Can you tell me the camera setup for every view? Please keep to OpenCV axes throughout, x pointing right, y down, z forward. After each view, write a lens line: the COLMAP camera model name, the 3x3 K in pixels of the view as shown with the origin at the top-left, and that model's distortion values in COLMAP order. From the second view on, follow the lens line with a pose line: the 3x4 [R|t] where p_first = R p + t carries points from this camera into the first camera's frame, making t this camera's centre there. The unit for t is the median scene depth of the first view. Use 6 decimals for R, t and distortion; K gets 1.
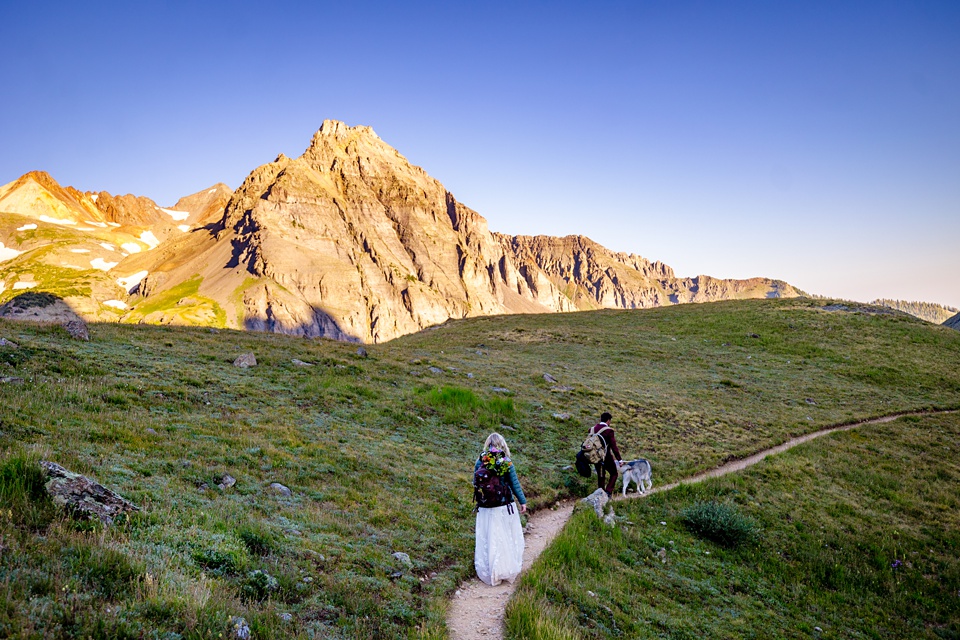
lens RADIAL K [[832.3, 0, 469.5], [0, 832.3, 324.6], [0, 0, 1]] dist [-0.025488, 0.070249]
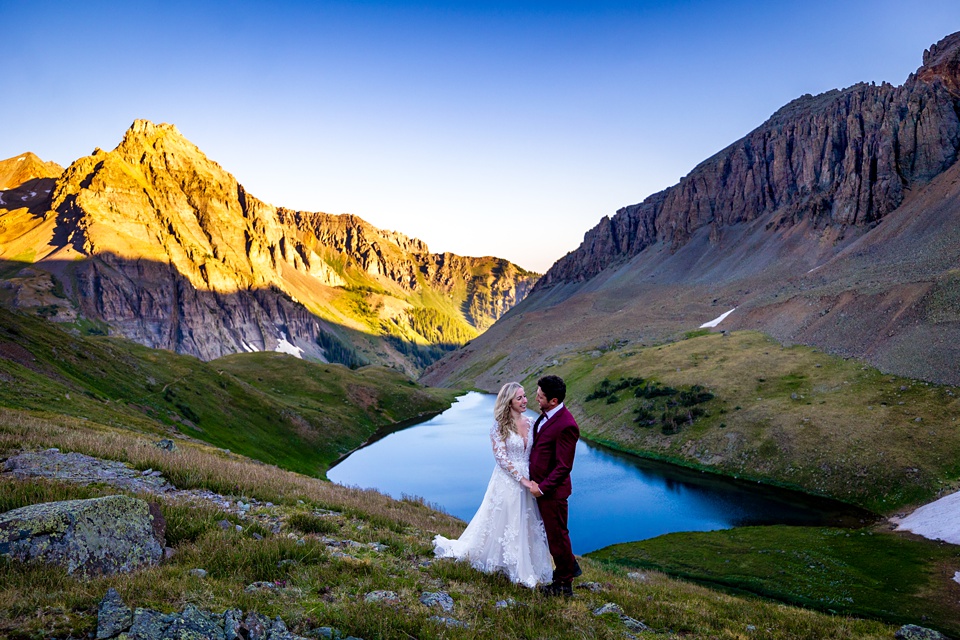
lens RADIAL K [[752.2, 0, 462.7], [0, 752.2, 327.3], [0, 0, 1]] dist [0.004579, -0.021387]
pose [[0.965826, 0.019246, 0.258478, 0.011710], [-0.036442, 0.997417, 0.061904, -0.028178], [-0.256618, -0.069208, 0.964032, -0.222535]]
